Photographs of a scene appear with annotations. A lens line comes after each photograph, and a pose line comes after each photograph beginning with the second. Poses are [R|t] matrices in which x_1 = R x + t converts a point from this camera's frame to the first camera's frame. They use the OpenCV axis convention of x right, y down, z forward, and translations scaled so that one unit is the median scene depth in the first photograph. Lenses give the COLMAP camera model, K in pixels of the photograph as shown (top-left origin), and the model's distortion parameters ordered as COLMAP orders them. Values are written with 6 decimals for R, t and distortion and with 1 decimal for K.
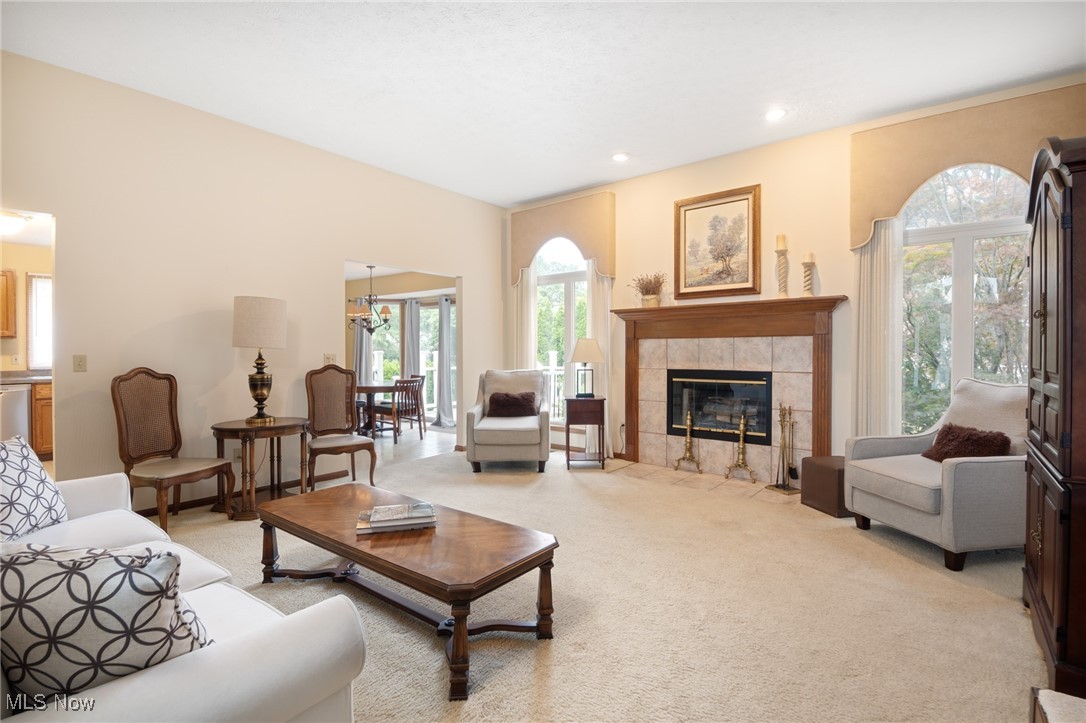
lens RADIAL K [[519.3, 0, 543.0], [0, 519.3, 361.5], [0, 0, 1]] dist [0.000086, -0.000021]
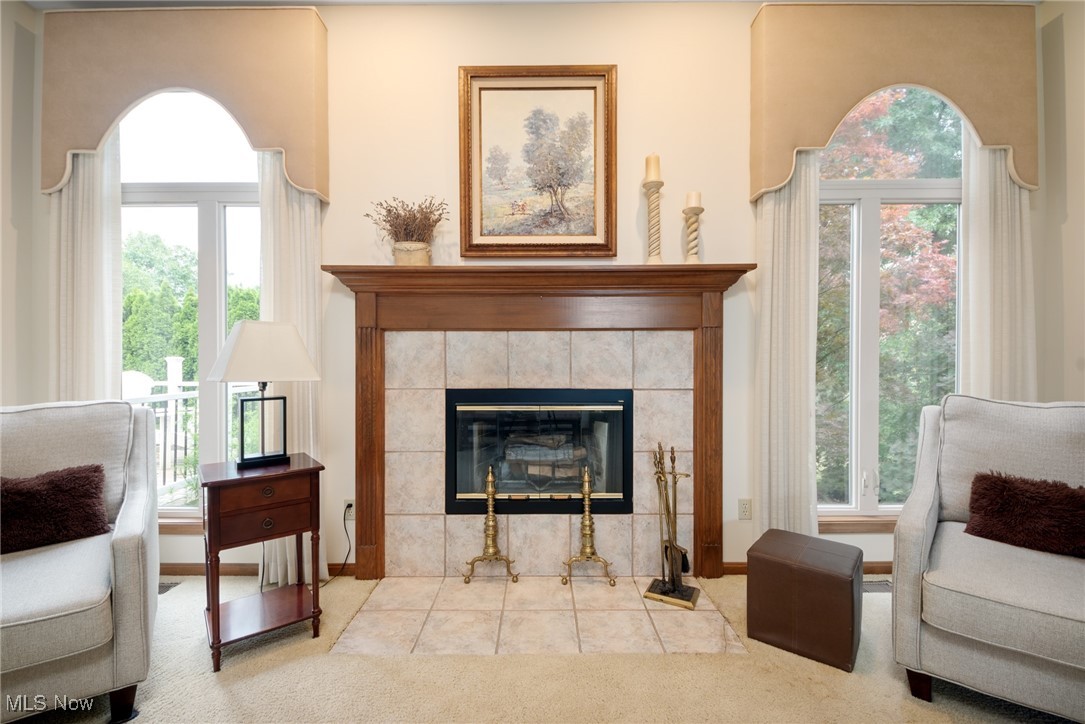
lens RADIAL K [[469.5, 0, 542.5], [0, 469.5, 362.0], [0, 0, 1]] dist [0.051624, -0.039726]
pose [[0.783706, -0.004690, 0.621114, 0.021198], [0.012320, 0.999892, -0.007995, -0.007734], [-0.621009, 0.013918, 0.783680, 0.585901]]
